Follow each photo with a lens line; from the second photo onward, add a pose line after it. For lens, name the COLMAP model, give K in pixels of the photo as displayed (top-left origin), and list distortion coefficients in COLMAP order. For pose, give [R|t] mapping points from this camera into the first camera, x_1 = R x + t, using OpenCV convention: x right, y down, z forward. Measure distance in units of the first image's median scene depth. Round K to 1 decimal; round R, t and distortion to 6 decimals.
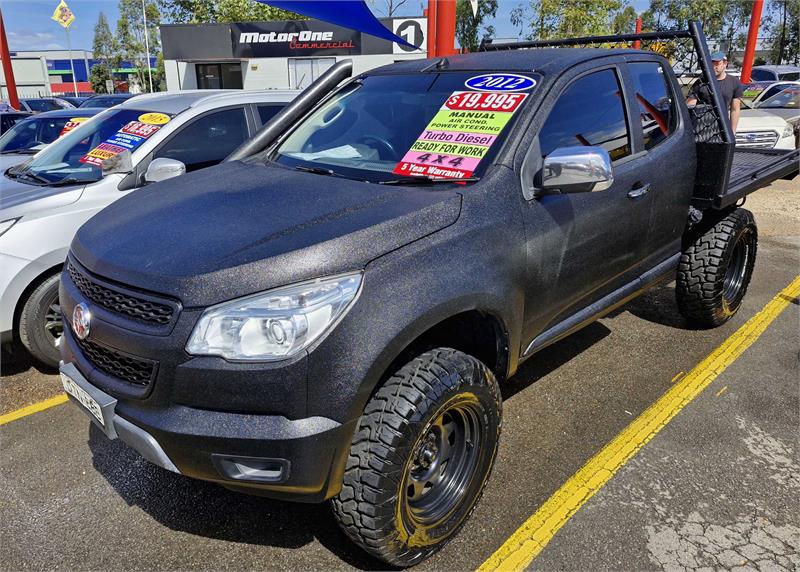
lens RADIAL K [[687.1, 0, 357.5], [0, 687.1, 287.7], [0, 0, 1]] dist [0.091324, -0.096263]
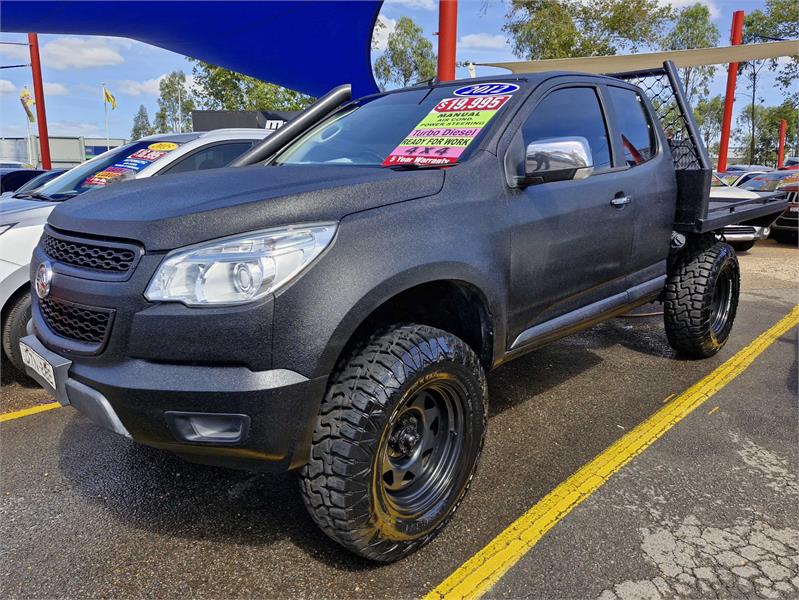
lens RADIAL K [[644.8, 0, 391.5], [0, 644.8, 271.6], [0, 0, 1]] dist [0.100711, -0.115269]
pose [[0.999399, 0.022934, 0.026000, 0.046499], [-0.018644, 0.987790, -0.154673, 0.140157], [-0.029229, 0.154095, 0.987624, 0.082095]]
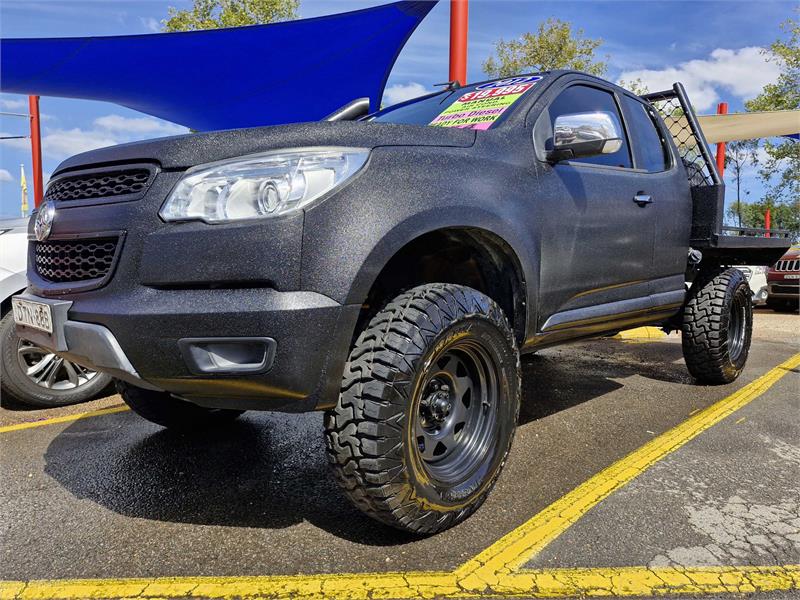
lens RADIAL K [[644.8, 0, 433.7], [0, 644.8, 302.4], [0, 0, 1]] dist [0.106484, -0.139941]
pose [[0.995719, 0.027624, 0.088203, 0.015651], [-0.003761, 0.965611, -0.259965, 0.301722], [-0.092351, 0.258521, 0.961581, 0.161129]]
